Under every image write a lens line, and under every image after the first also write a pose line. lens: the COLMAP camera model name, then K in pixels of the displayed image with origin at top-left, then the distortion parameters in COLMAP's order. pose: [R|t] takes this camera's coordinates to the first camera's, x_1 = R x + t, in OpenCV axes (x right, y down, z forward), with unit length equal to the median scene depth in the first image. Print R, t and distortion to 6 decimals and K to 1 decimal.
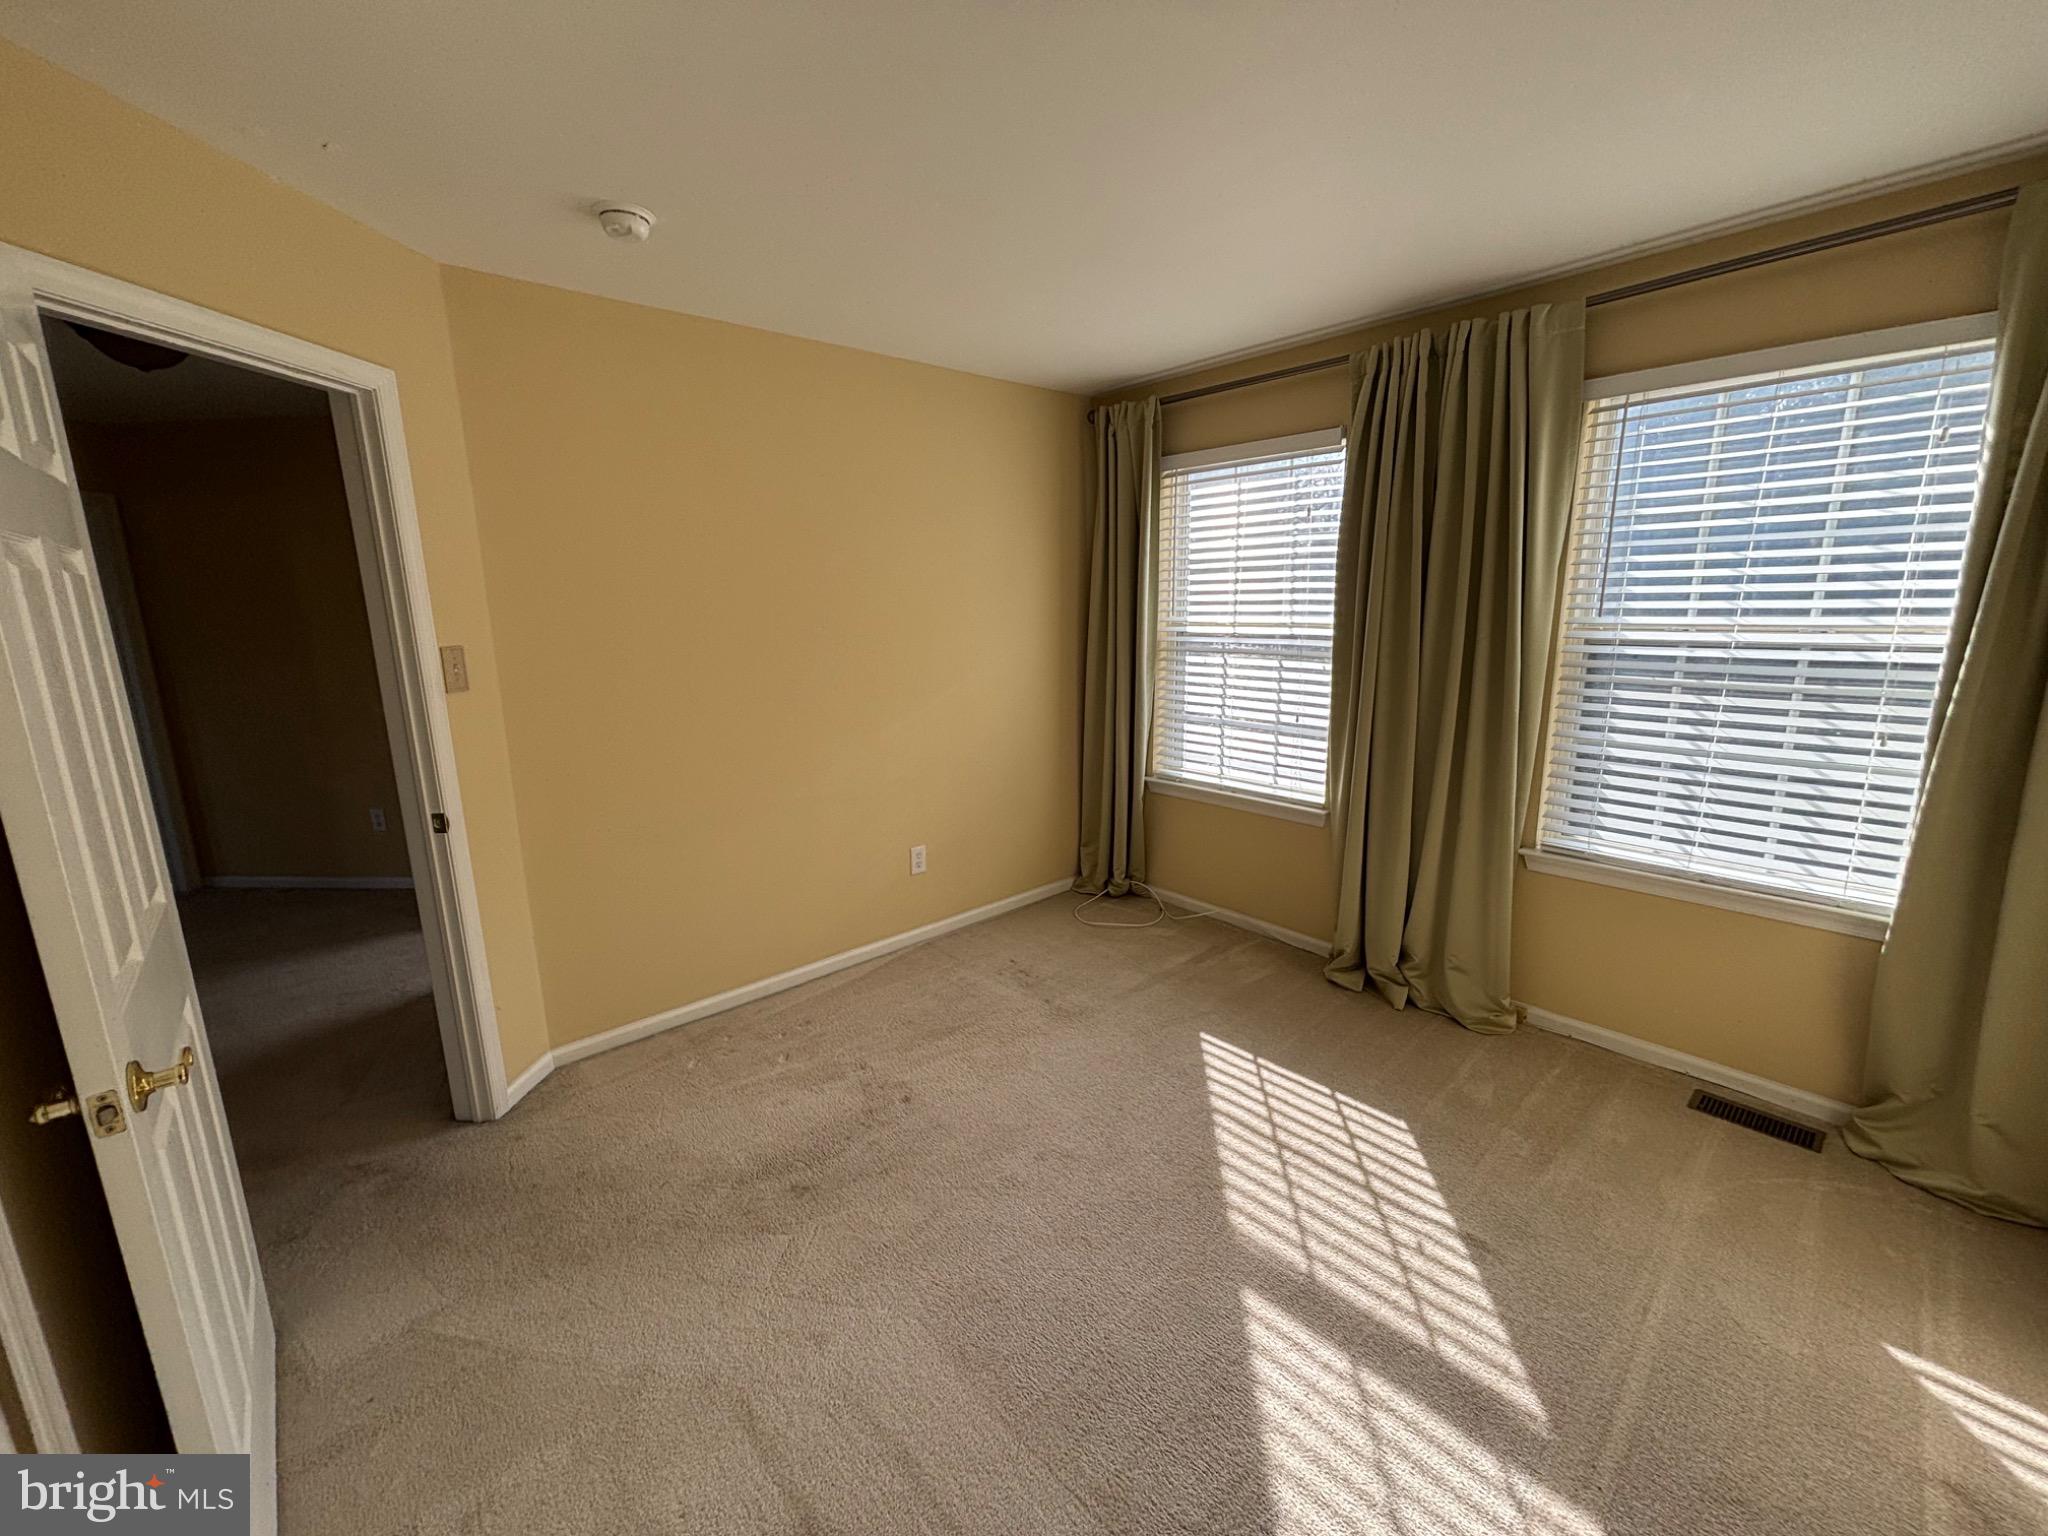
lens RADIAL K [[828.1, 0, 1019.7], [0, 828.1, 780.6], [0, 0, 1]] dist [0.000347, 0.000820]
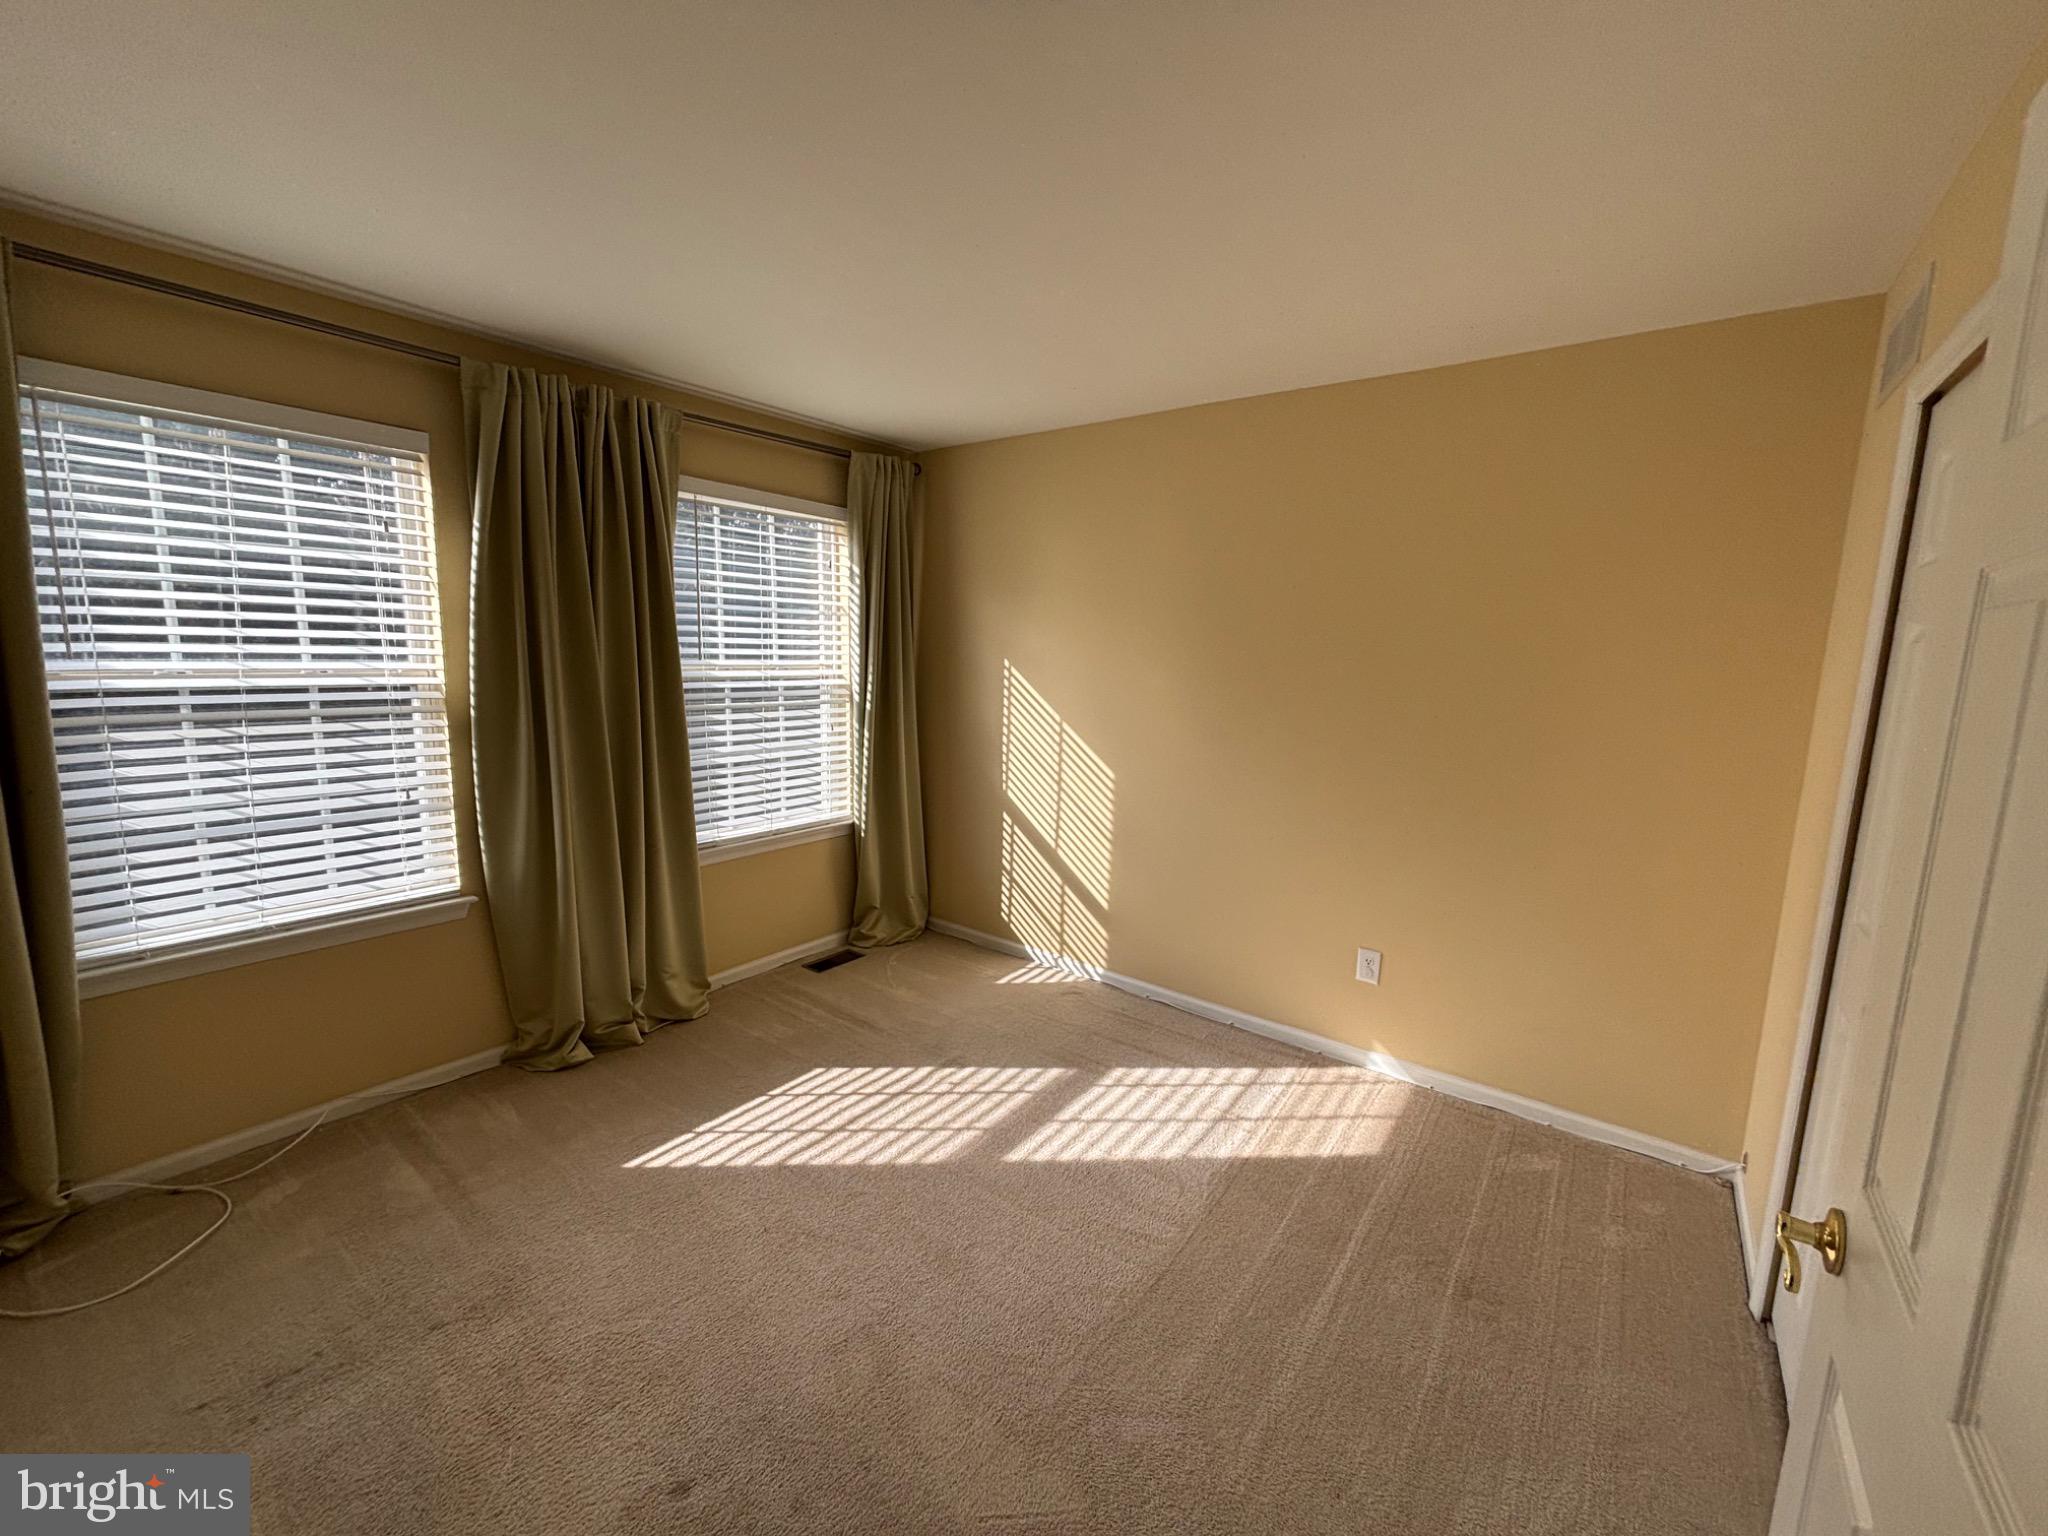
lens RADIAL K [[828.1, 0, 1022.1], [0, 828.1, 777.9], [0, 0, 1]] dist [0.000347, 0.000820]
pose [[-0.206507, -0.139128, 0.968503, -0.745510], [0.191422, 0.964966, 0.179436, -0.169108], [-0.959538, 0.222448, -0.172640, 0.845224]]
